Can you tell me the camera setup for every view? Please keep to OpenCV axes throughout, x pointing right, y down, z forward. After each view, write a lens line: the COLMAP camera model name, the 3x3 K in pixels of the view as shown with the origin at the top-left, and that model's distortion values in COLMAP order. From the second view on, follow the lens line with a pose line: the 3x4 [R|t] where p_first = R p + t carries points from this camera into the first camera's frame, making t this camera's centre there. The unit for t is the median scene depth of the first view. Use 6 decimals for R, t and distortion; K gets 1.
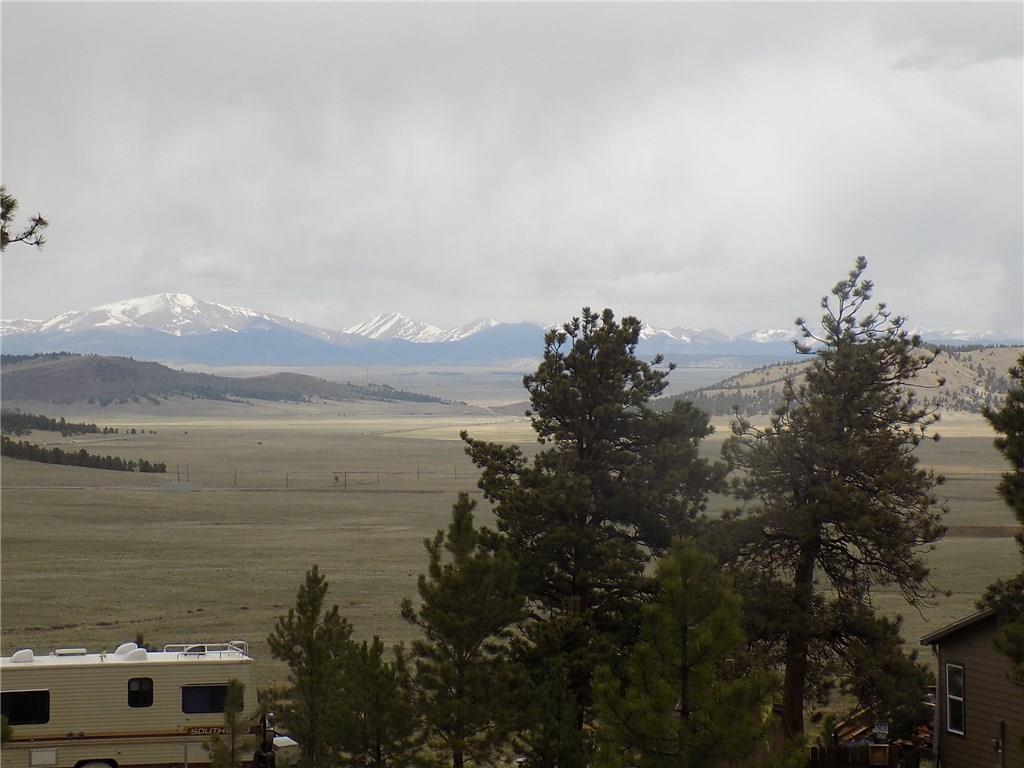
lens RADIAL K [[2889.2, 0, 512.1], [0, 2889.2, 383.7], [0, 0, 1]] dist [0.193842, 0.000000]
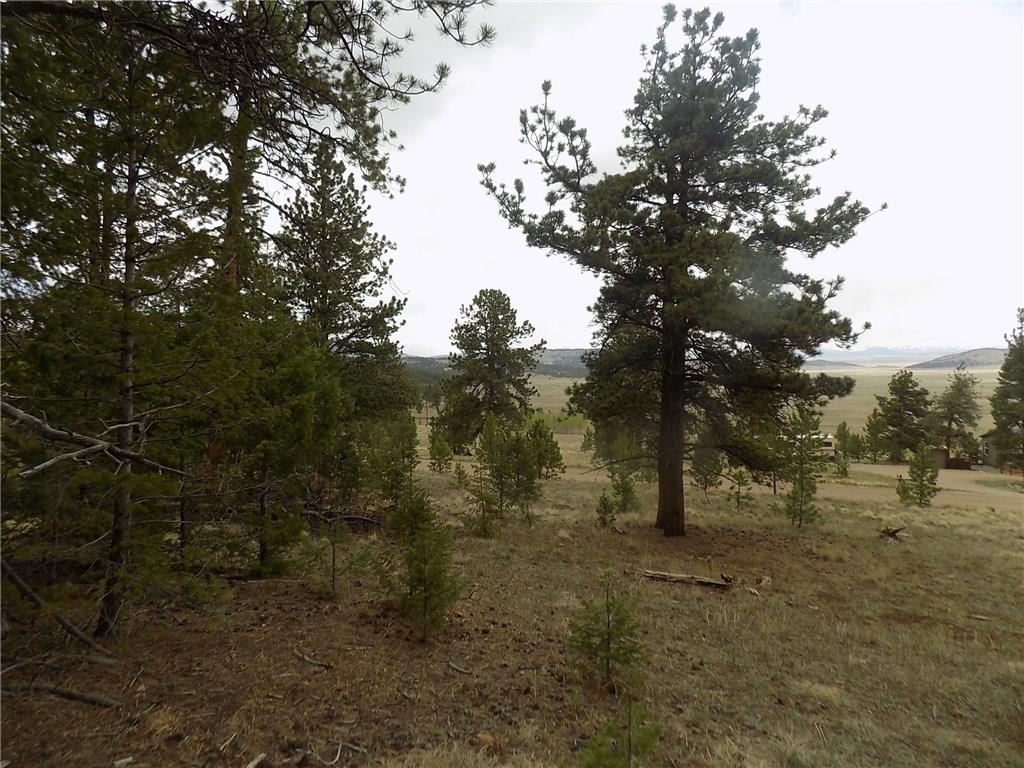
lens RADIAL K [[712.9, 0, 510.1], [0, 712.9, 383.6], [0, 0, 1]] dist [-0.060221, 0.079770]
pose [[0.890778, -0.006724, -0.454389, -0.024453], [0.031697, 0.998375, 0.047366, -0.085075], [0.453332, -0.056596, 0.889543, -0.438246]]
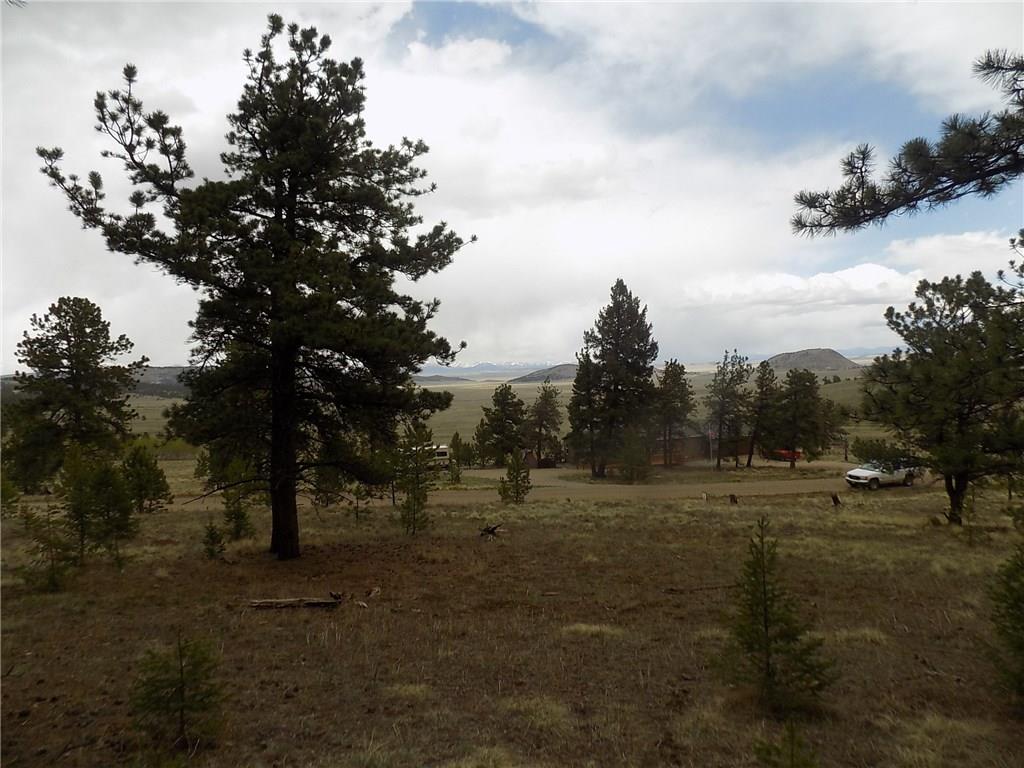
lens RADIAL K [[712.9, 0, 523.1], [0, 712.9, 383.4], [0, 0, 1]] dist [-0.060221, 0.079770]
pose [[0.997605, -0.032780, 0.060907, -0.019950], [0.030357, 0.998727, 0.040289, -0.085162], [-0.062150, -0.038343, 0.997330, -0.437029]]
